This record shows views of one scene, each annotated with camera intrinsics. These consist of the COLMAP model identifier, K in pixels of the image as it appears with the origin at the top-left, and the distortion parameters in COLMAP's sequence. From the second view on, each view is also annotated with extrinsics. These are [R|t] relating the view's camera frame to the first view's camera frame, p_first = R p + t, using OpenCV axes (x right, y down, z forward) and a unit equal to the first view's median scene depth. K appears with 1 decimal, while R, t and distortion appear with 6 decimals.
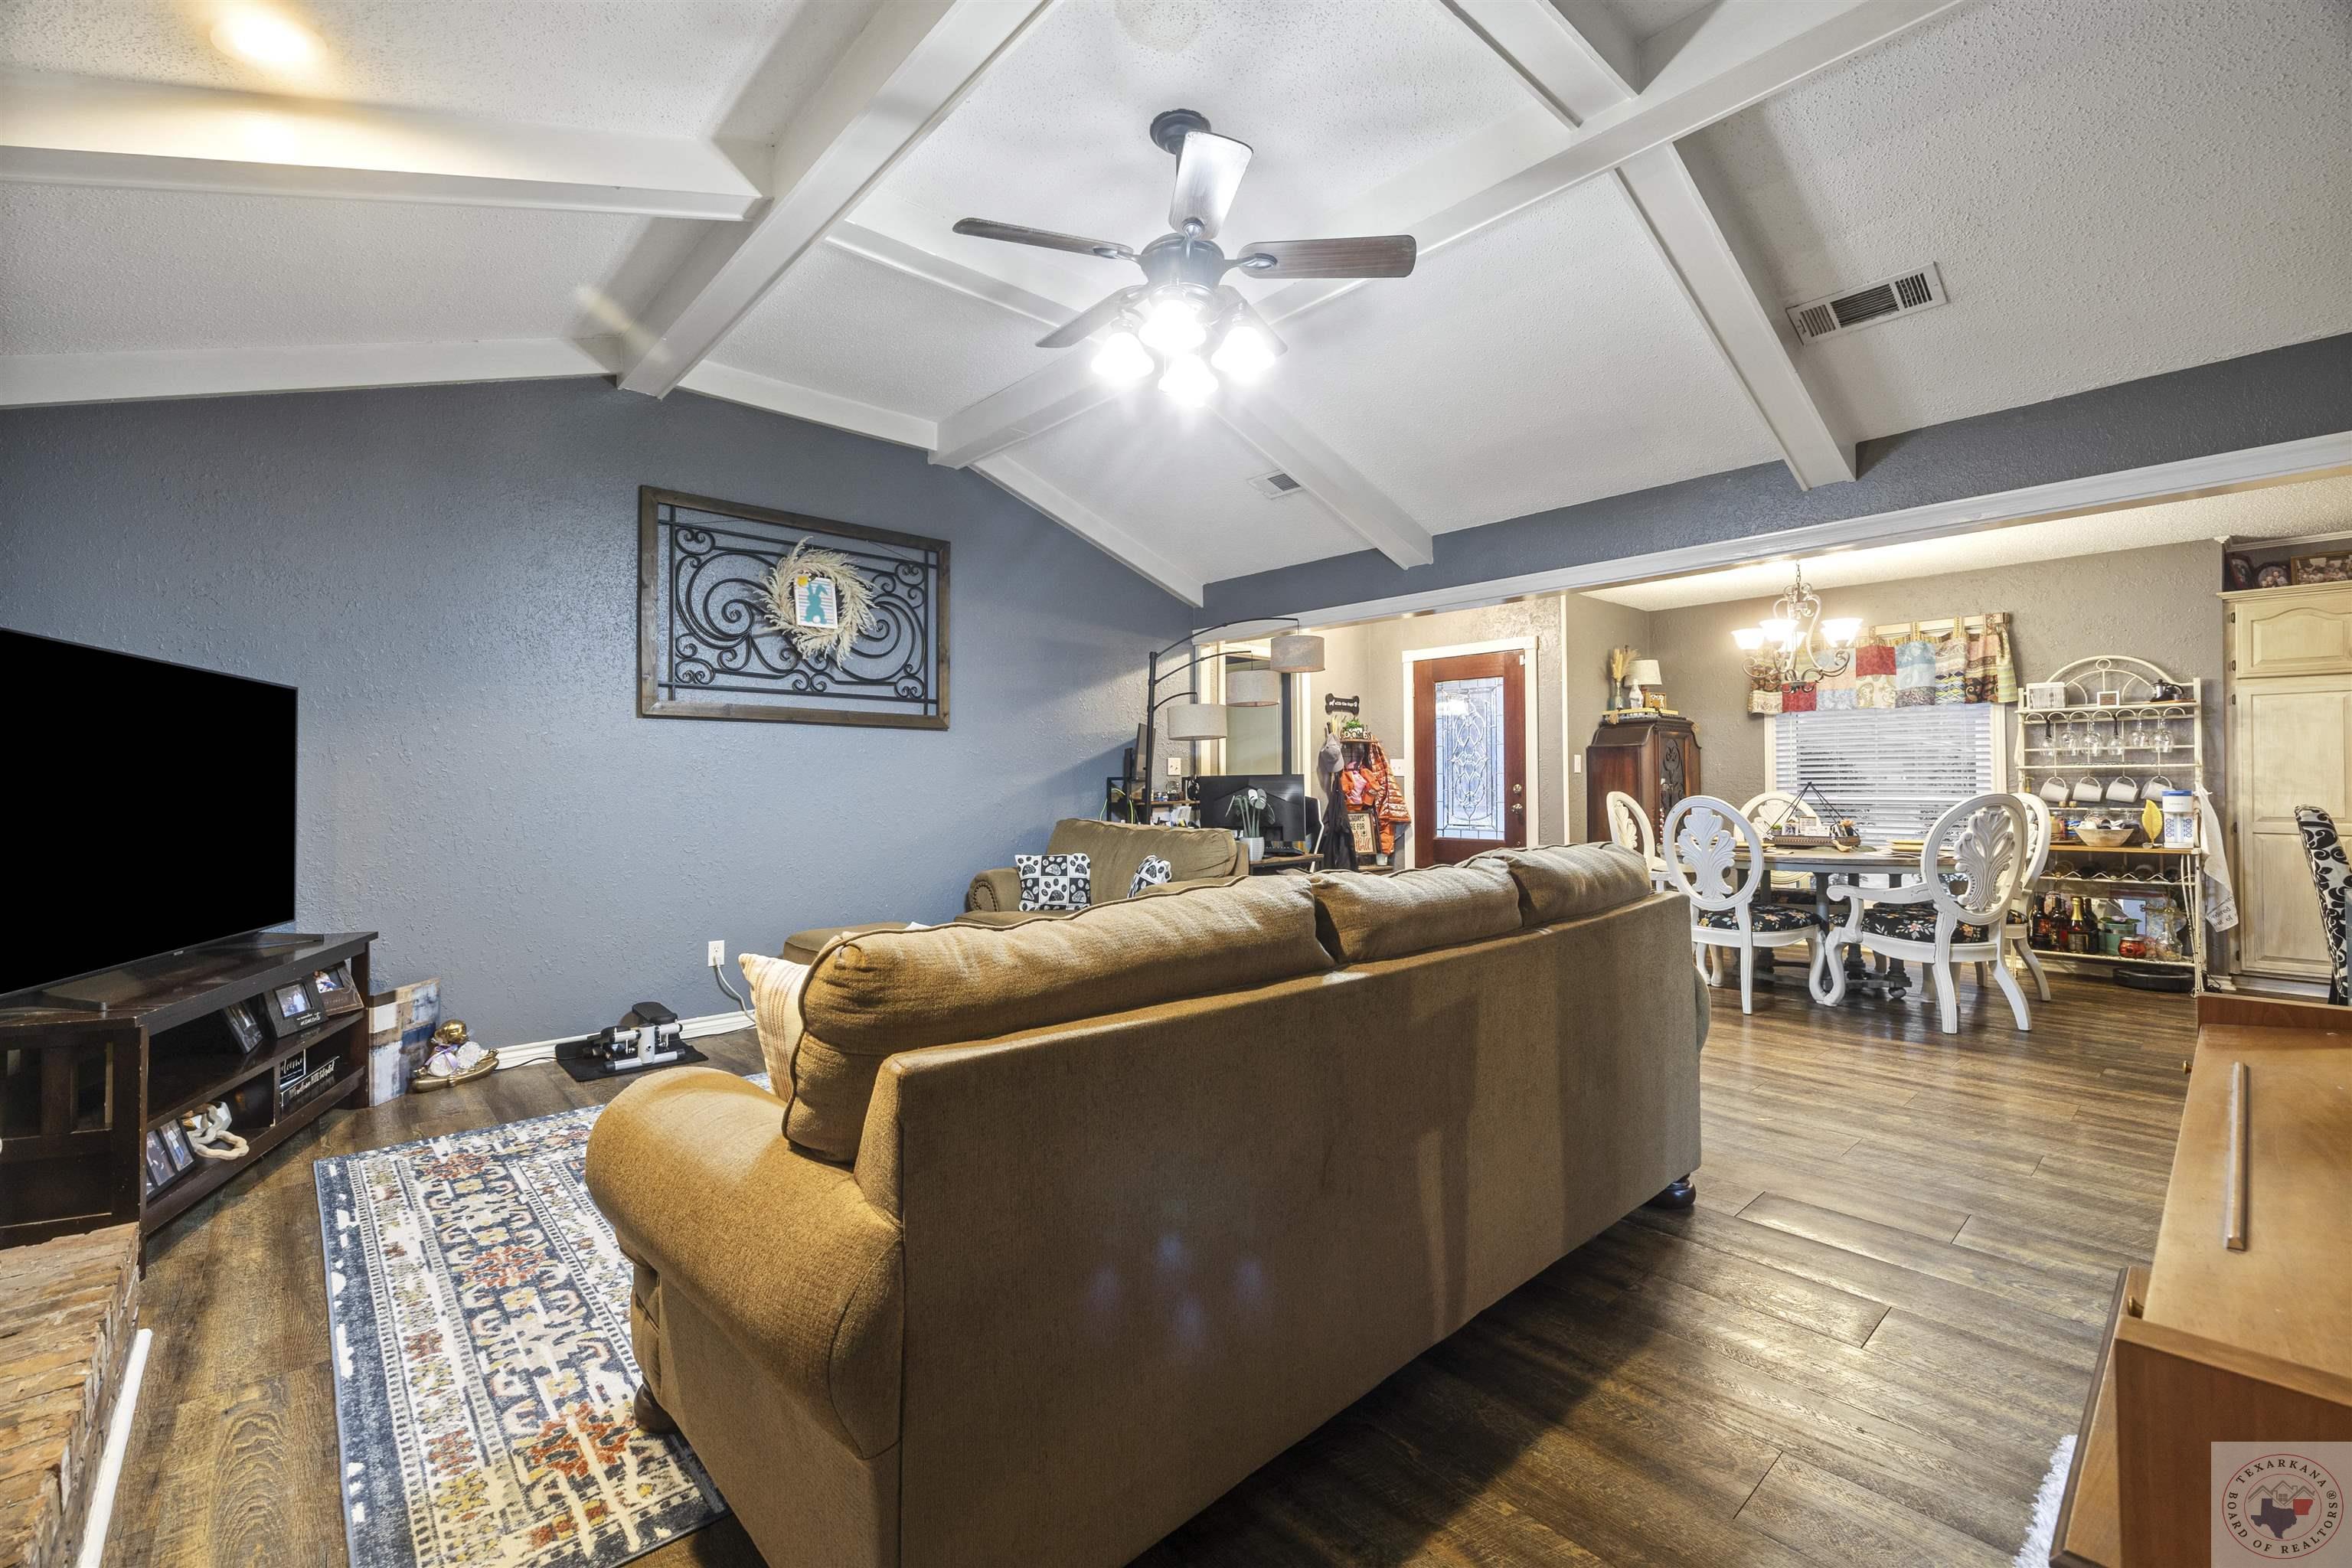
lens RADIAL K [[990.8, 0, 1186.3], [0, 990.8, 772.4], [0, 0, 1]] dist [-0.001411, -0.000152]
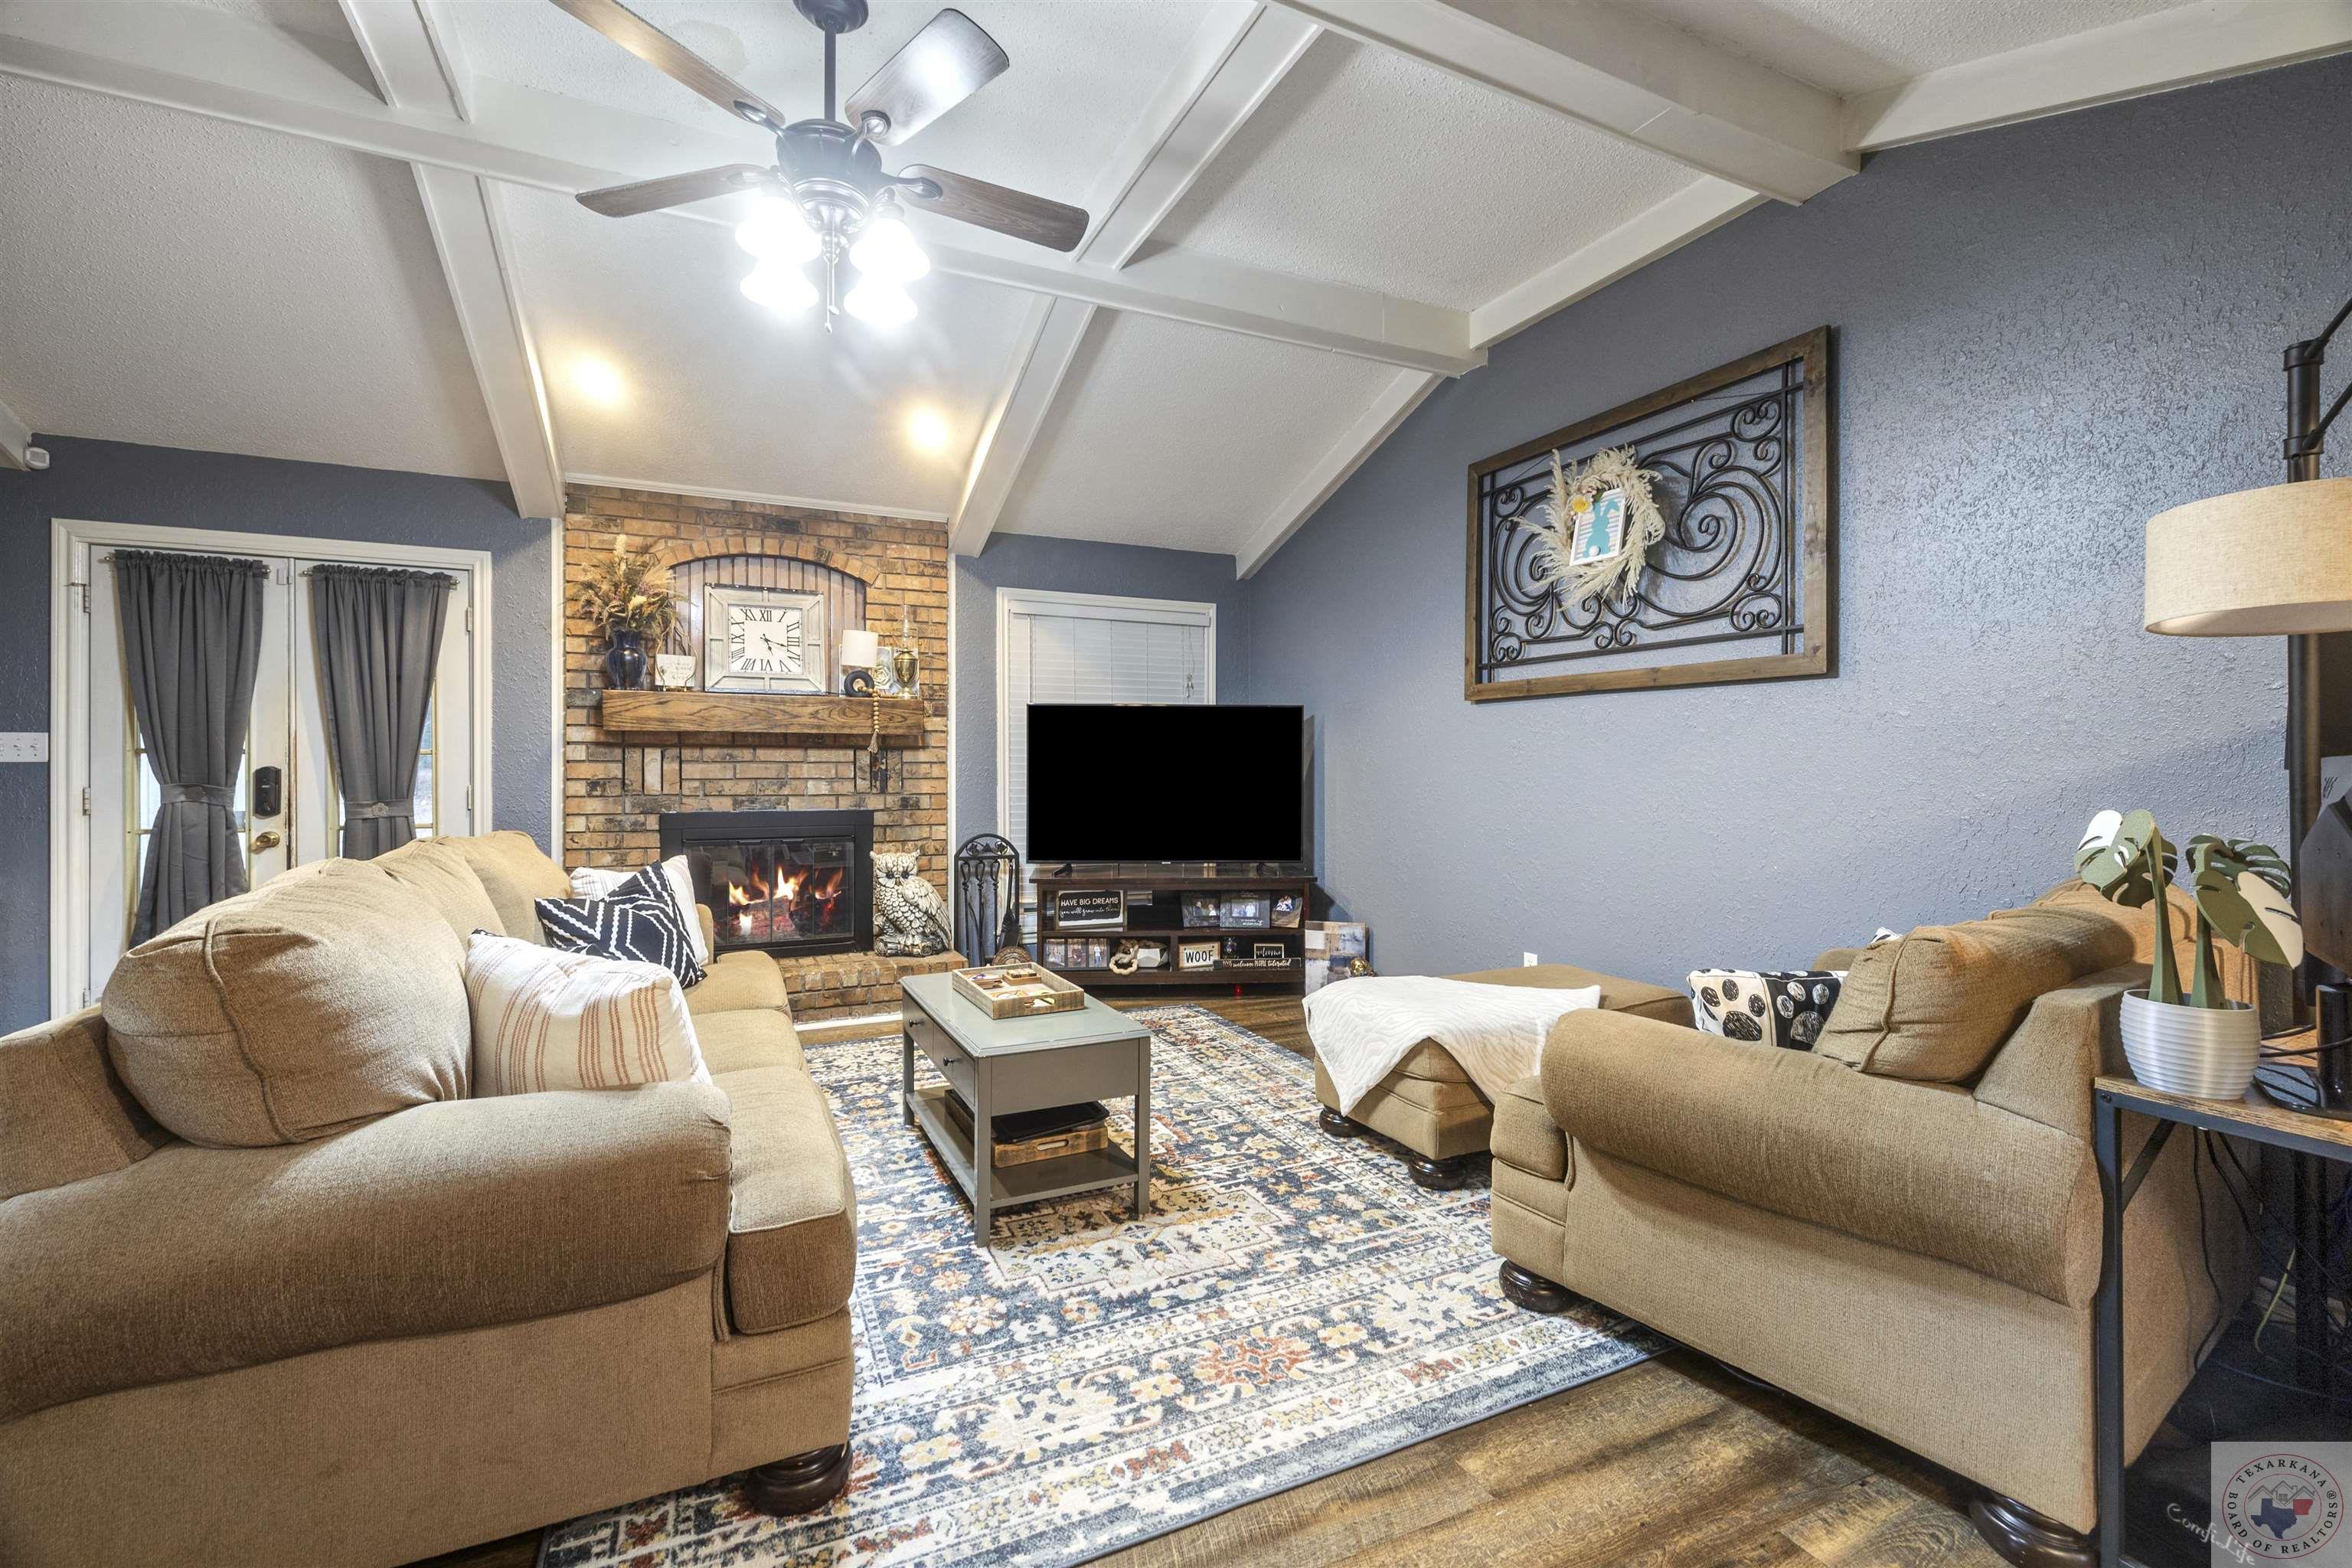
lens RADIAL K [[990.8, 0, 1162.9], [0, 990.8, 763.5], [0, 0, 1]] dist [-0.001411, -0.000152]
pose [[-0.301742, 0.000850, -0.953389, 0.370650], [0.009898, 0.999948, -0.002241, 0.002565], [0.953338, -0.010113, -0.301735, 0.788026]]
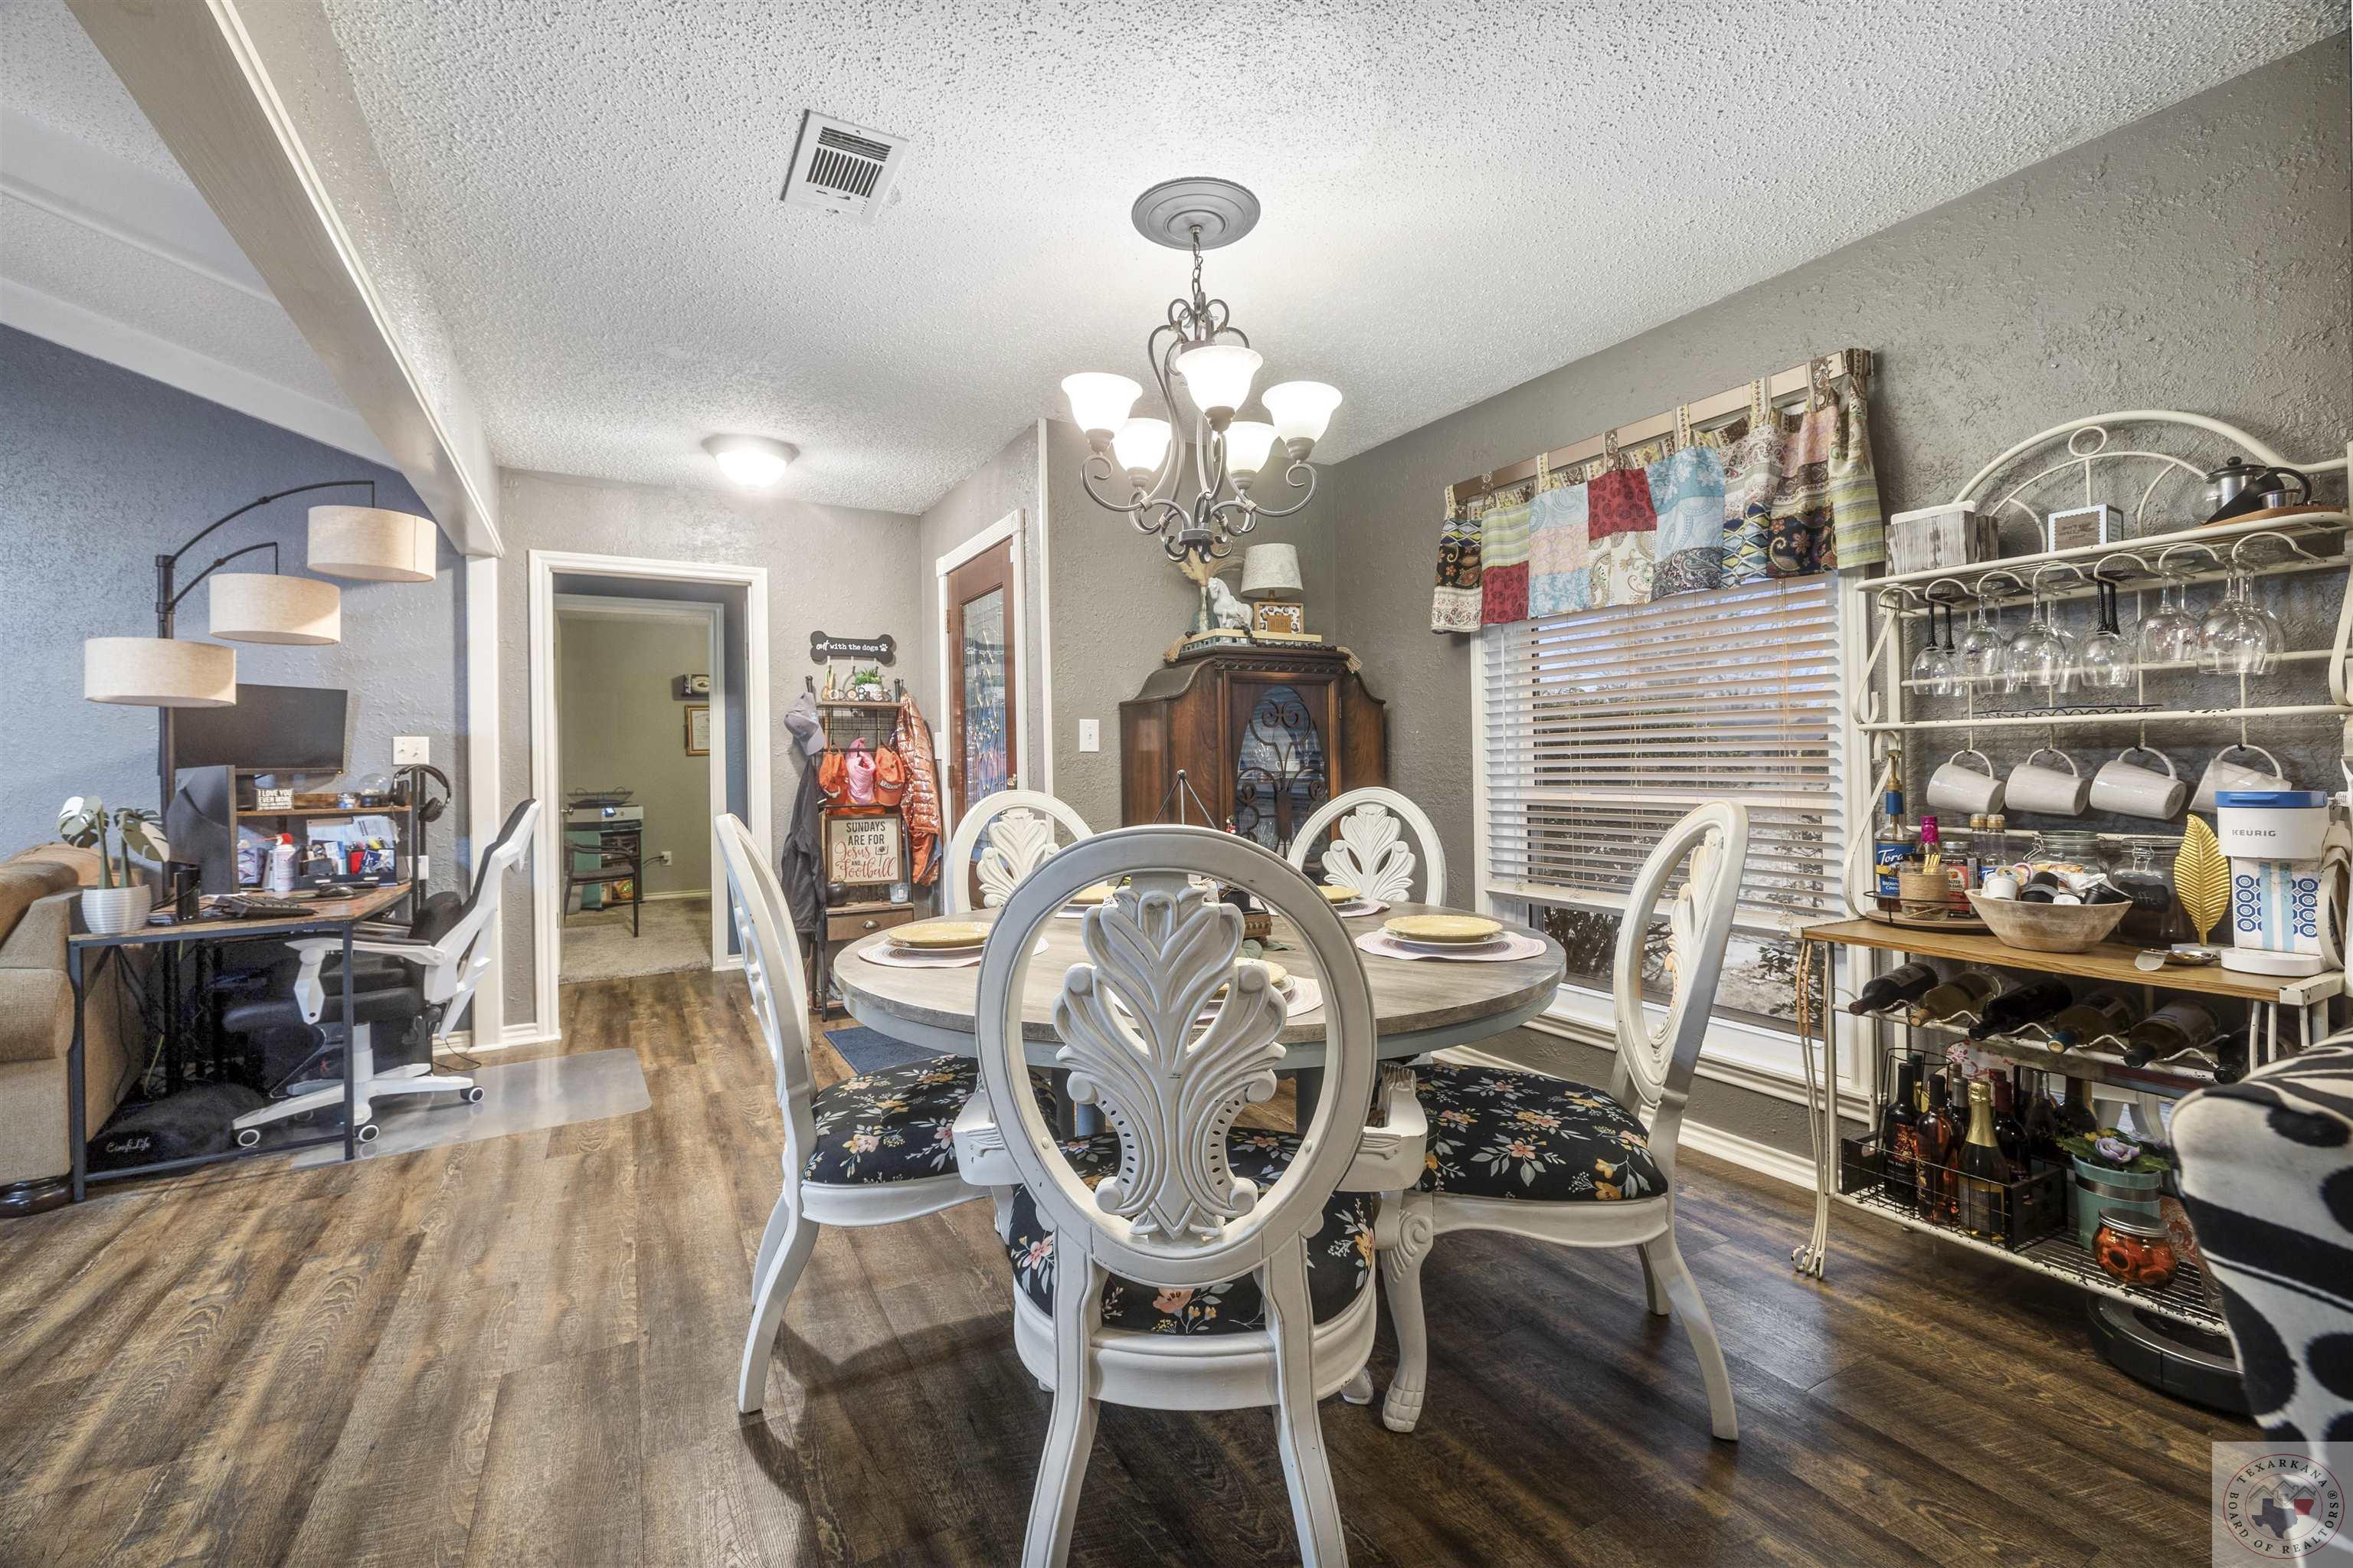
lens RADIAL K [[991.3, 0, 1185.7], [0, 991.3, 757.9], [0, 0, 1]] dist [-0.001411, -0.000152]
pose [[0.976251, -0.012158, -0.216302, 0.698119], [0.013999, 0.999878, 0.006979, 0.000923], [0.216191, -0.009841, 0.976302, 0.584517]]
